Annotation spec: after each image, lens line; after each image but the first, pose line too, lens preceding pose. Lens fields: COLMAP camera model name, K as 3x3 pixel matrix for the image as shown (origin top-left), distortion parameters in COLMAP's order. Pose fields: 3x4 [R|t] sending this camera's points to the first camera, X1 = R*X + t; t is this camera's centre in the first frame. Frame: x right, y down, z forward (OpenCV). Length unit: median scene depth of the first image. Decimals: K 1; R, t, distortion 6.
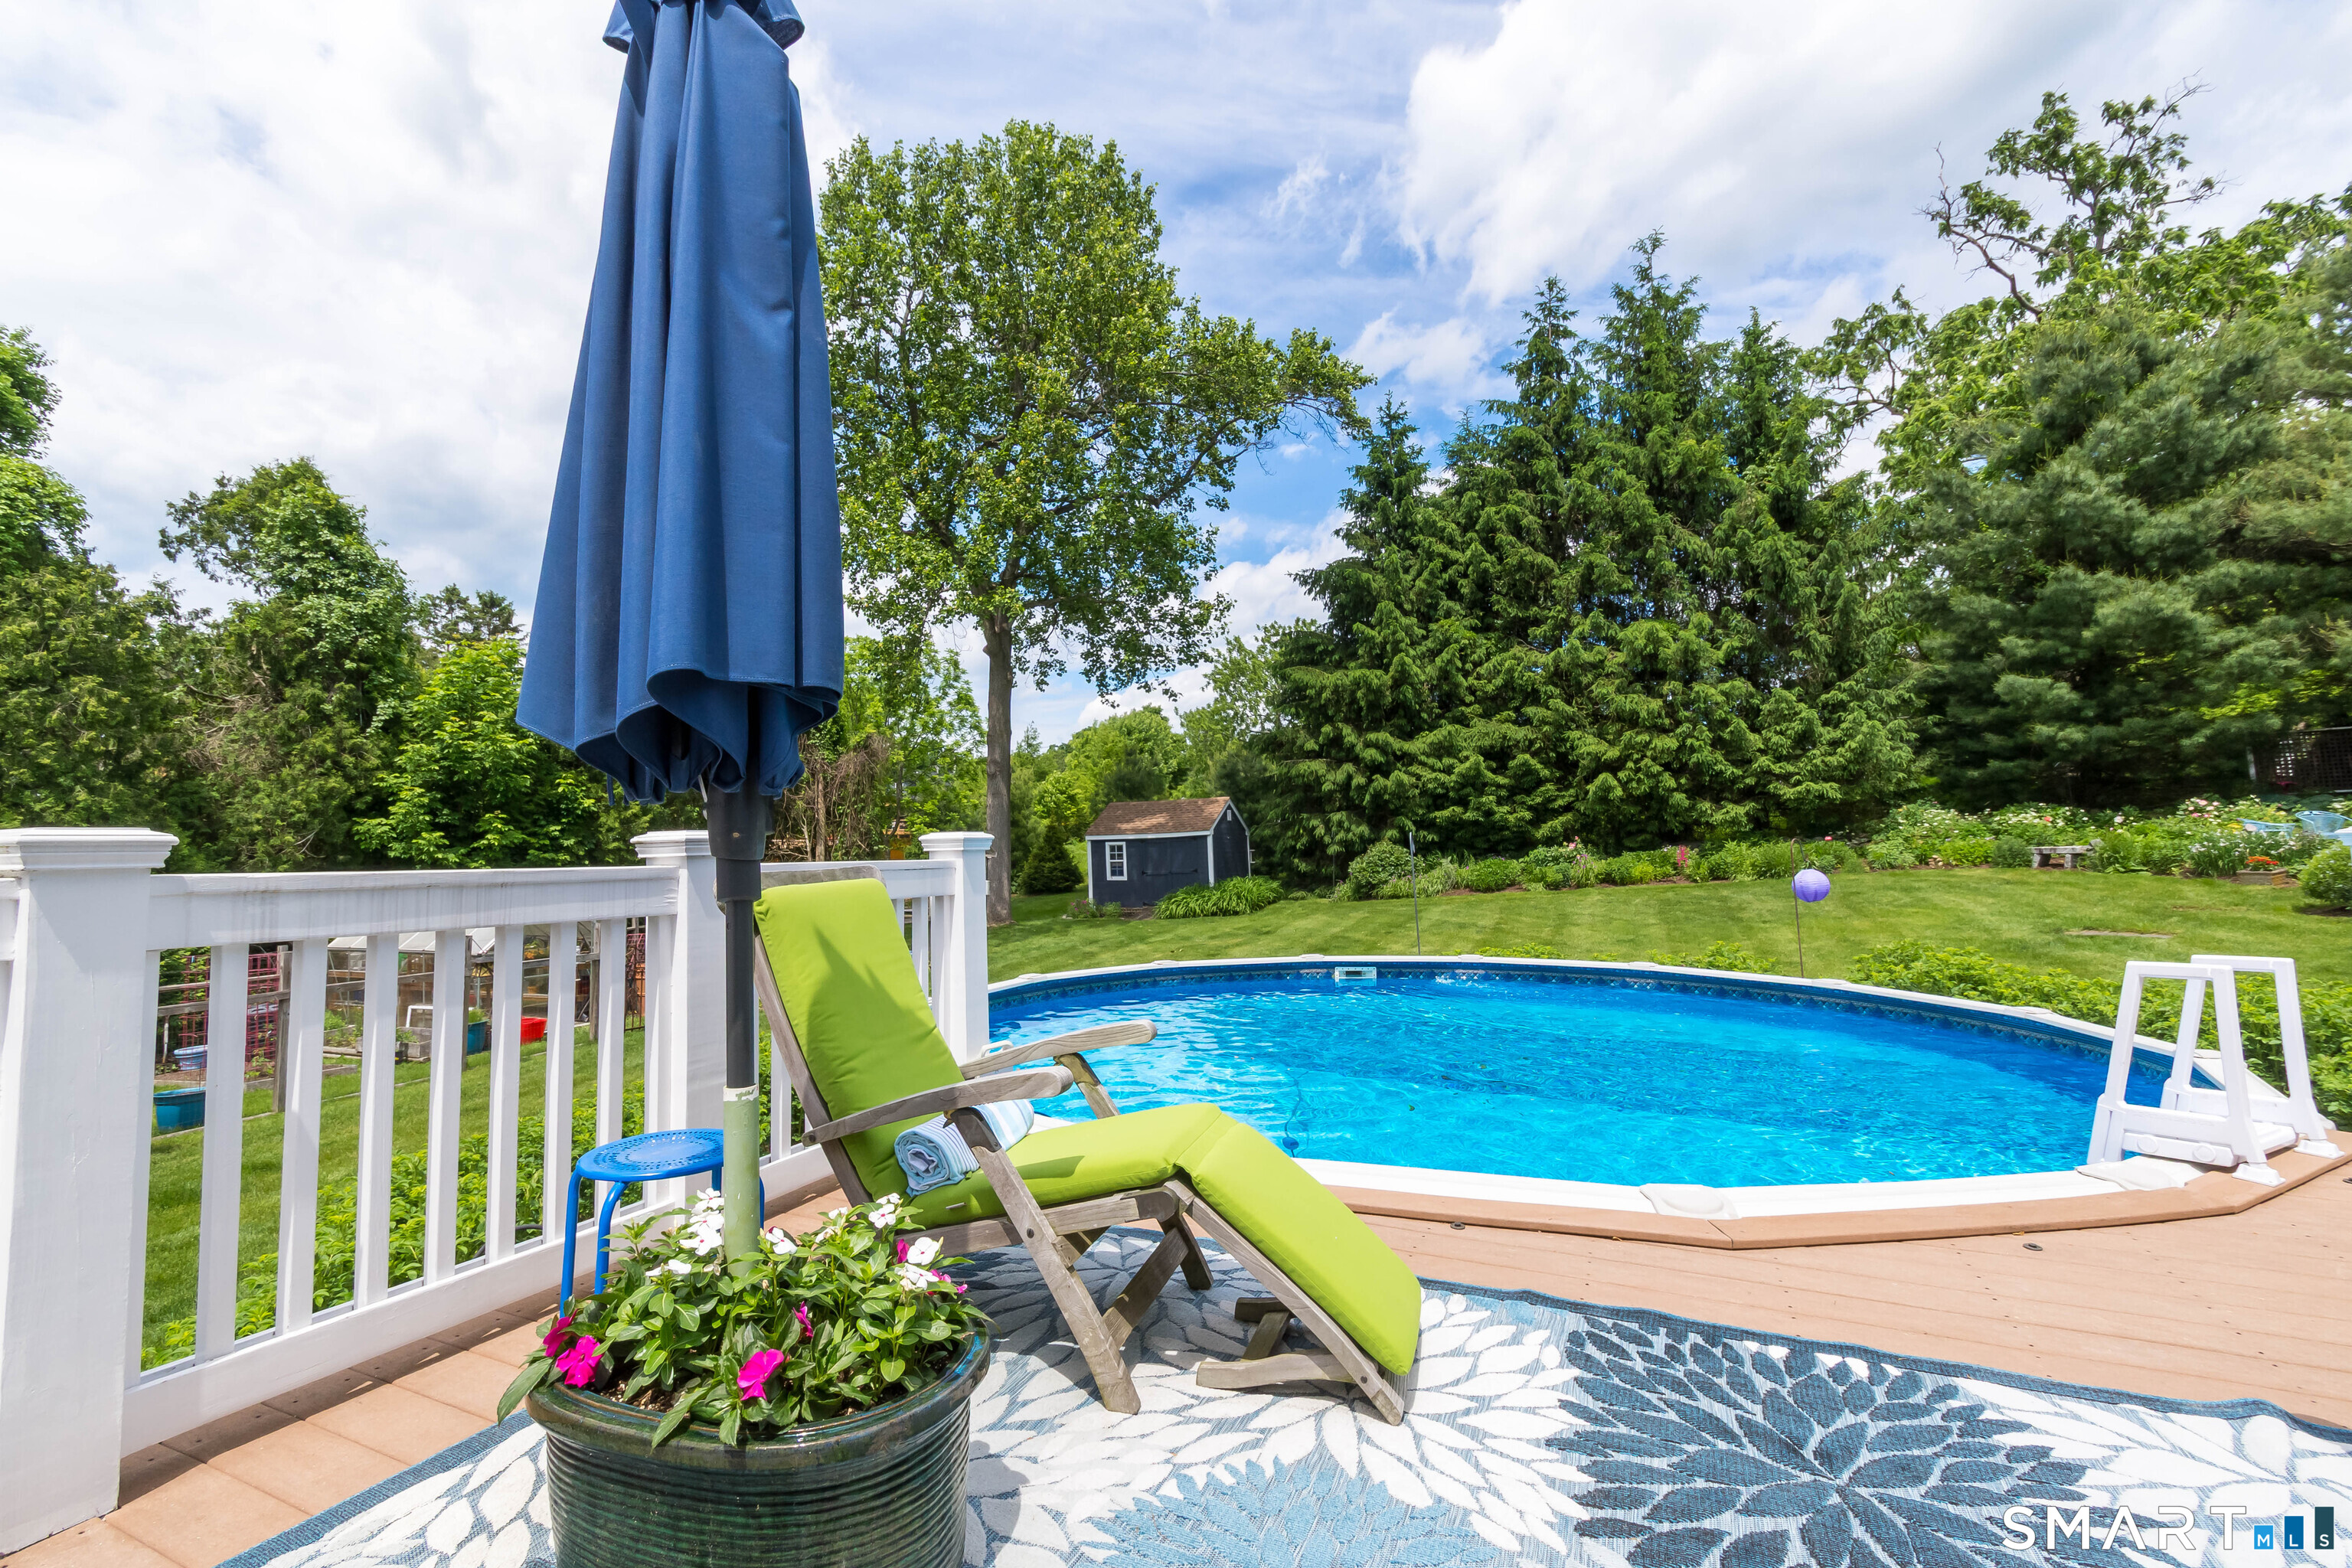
lens RADIAL K [[1058.0, 0, 1165.1], [0, 1058.0, 785.9], [0, 0, 1]] dist [0.008290, -0.002883]
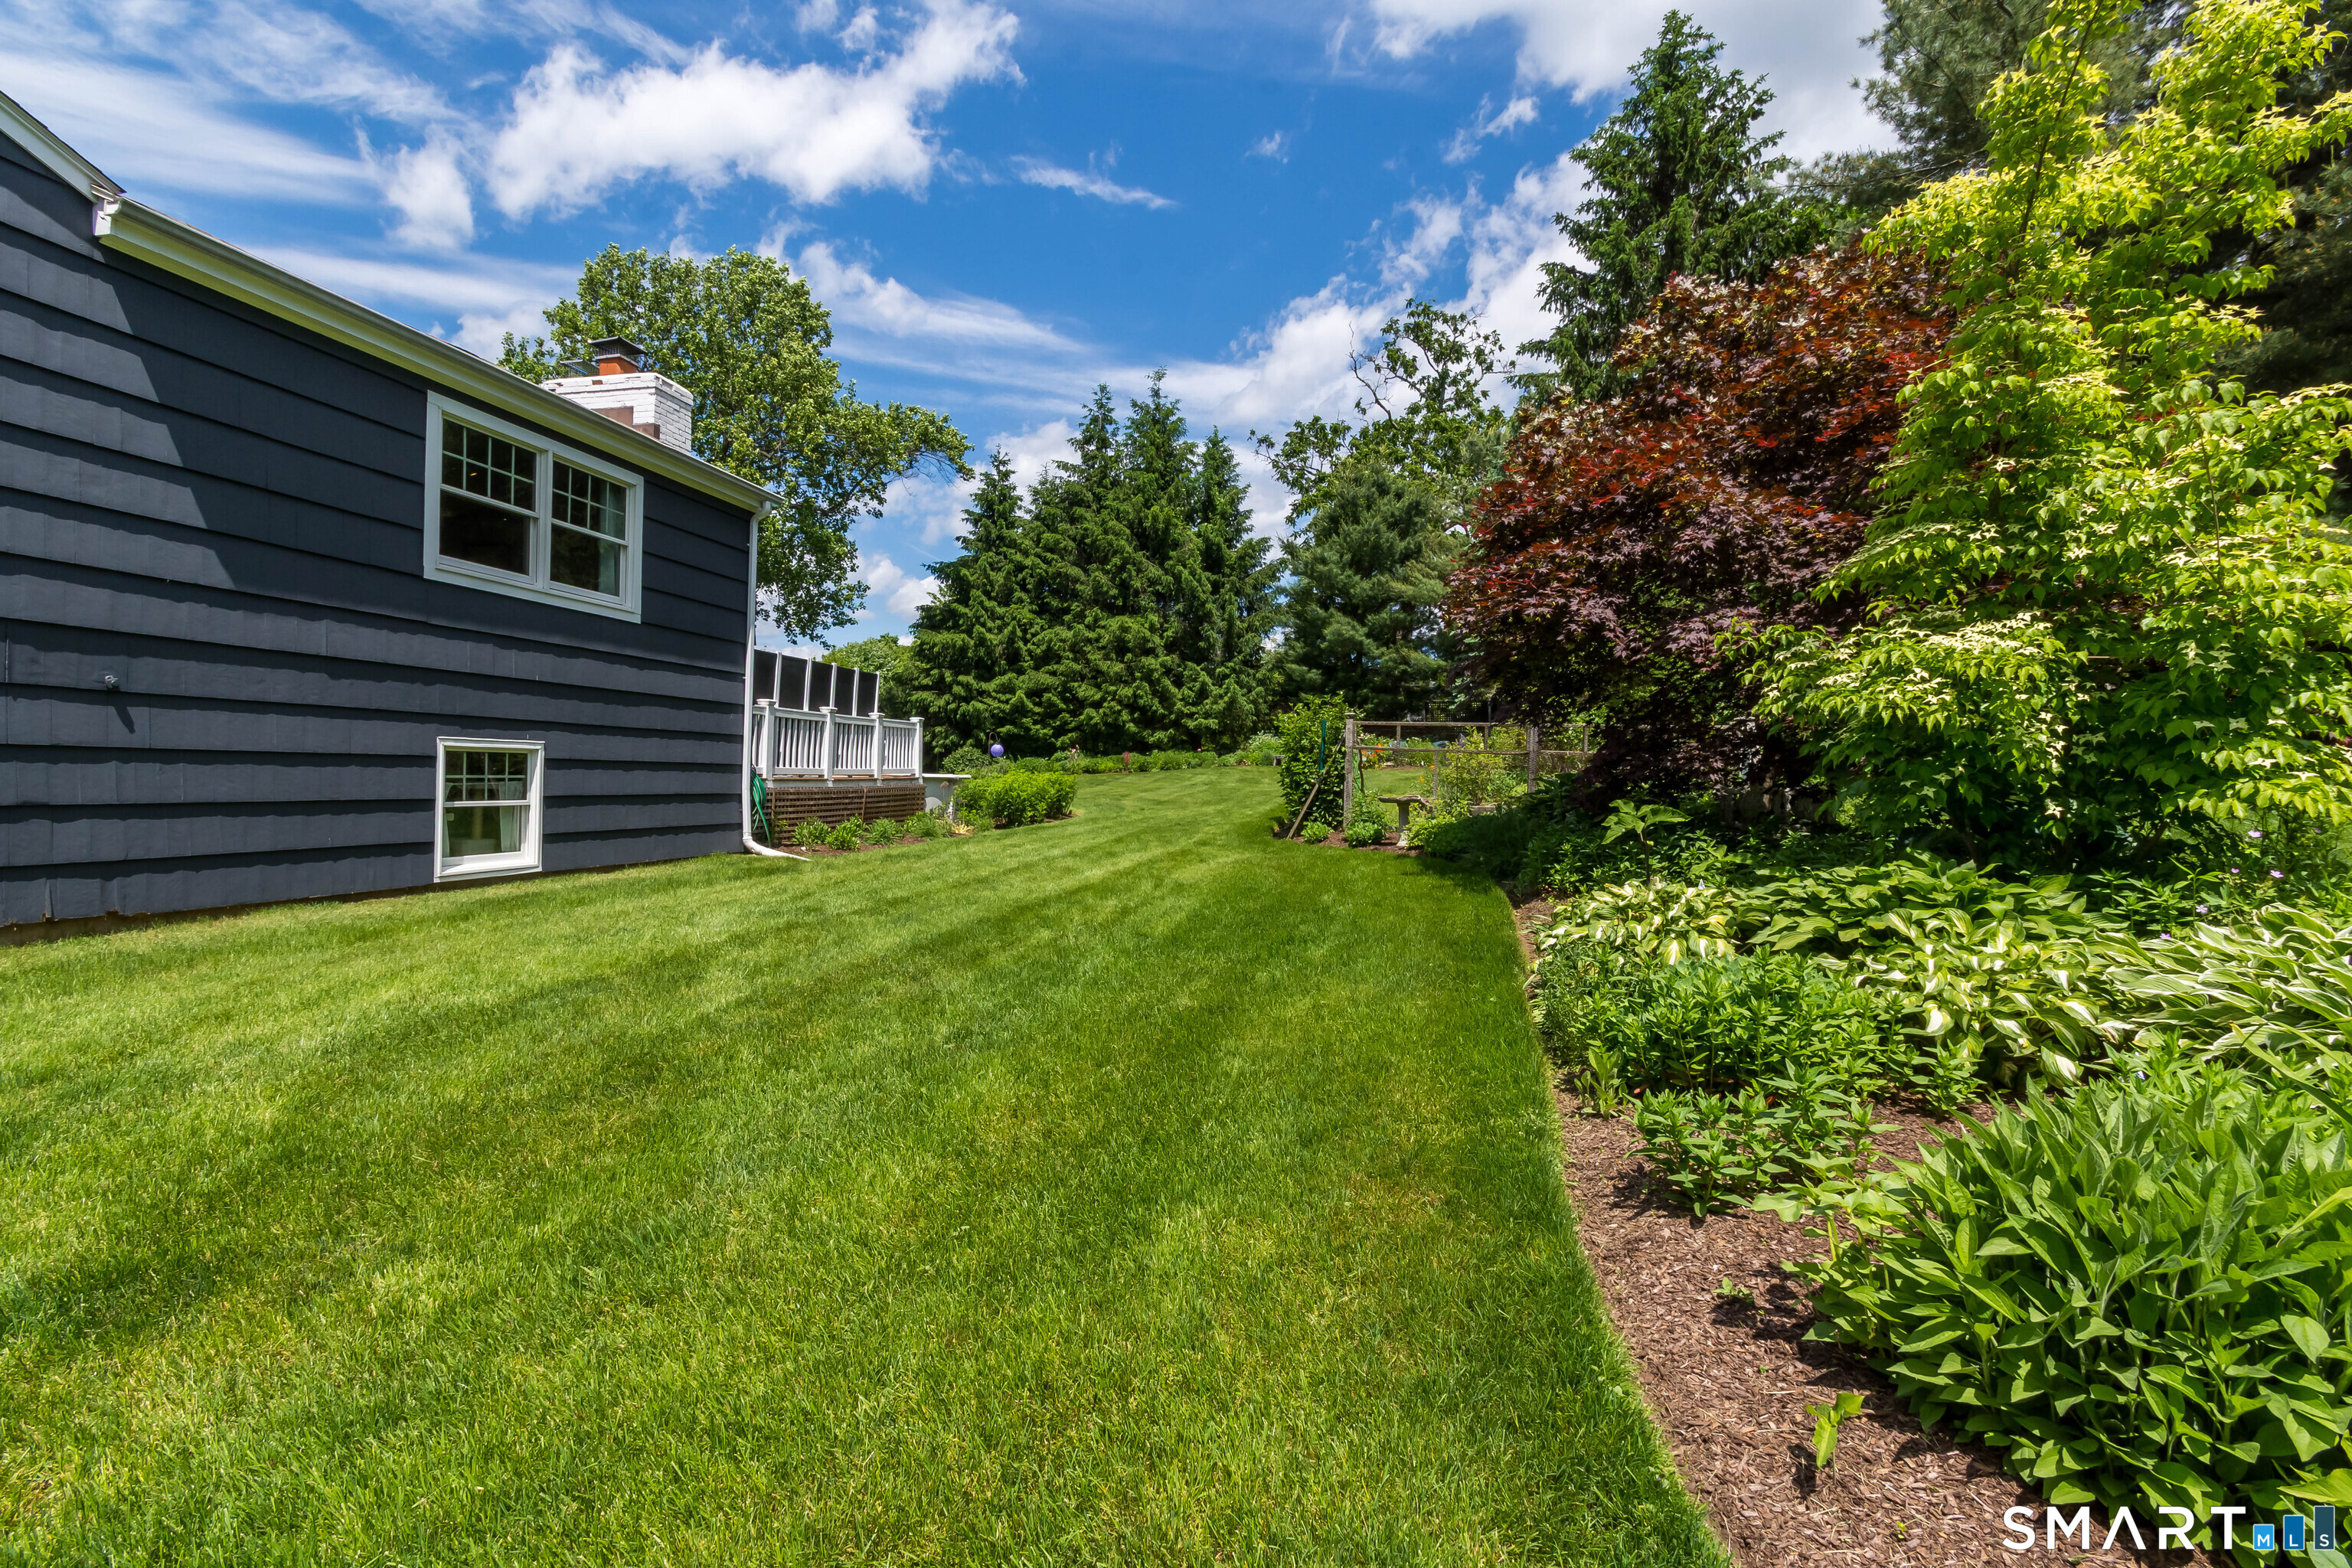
lens RADIAL K [[1058.0, 0, 1148.5], [0, 1058.0, 741.4], [0, 0, 1]] dist [0.008290, -0.002883]
pose [[0.977222, 0.036453, 0.209067, 0.144170], [-0.043473, 0.998631, 0.029077, -0.011057], [-0.207721, -0.037503, 0.977469, -0.599732]]
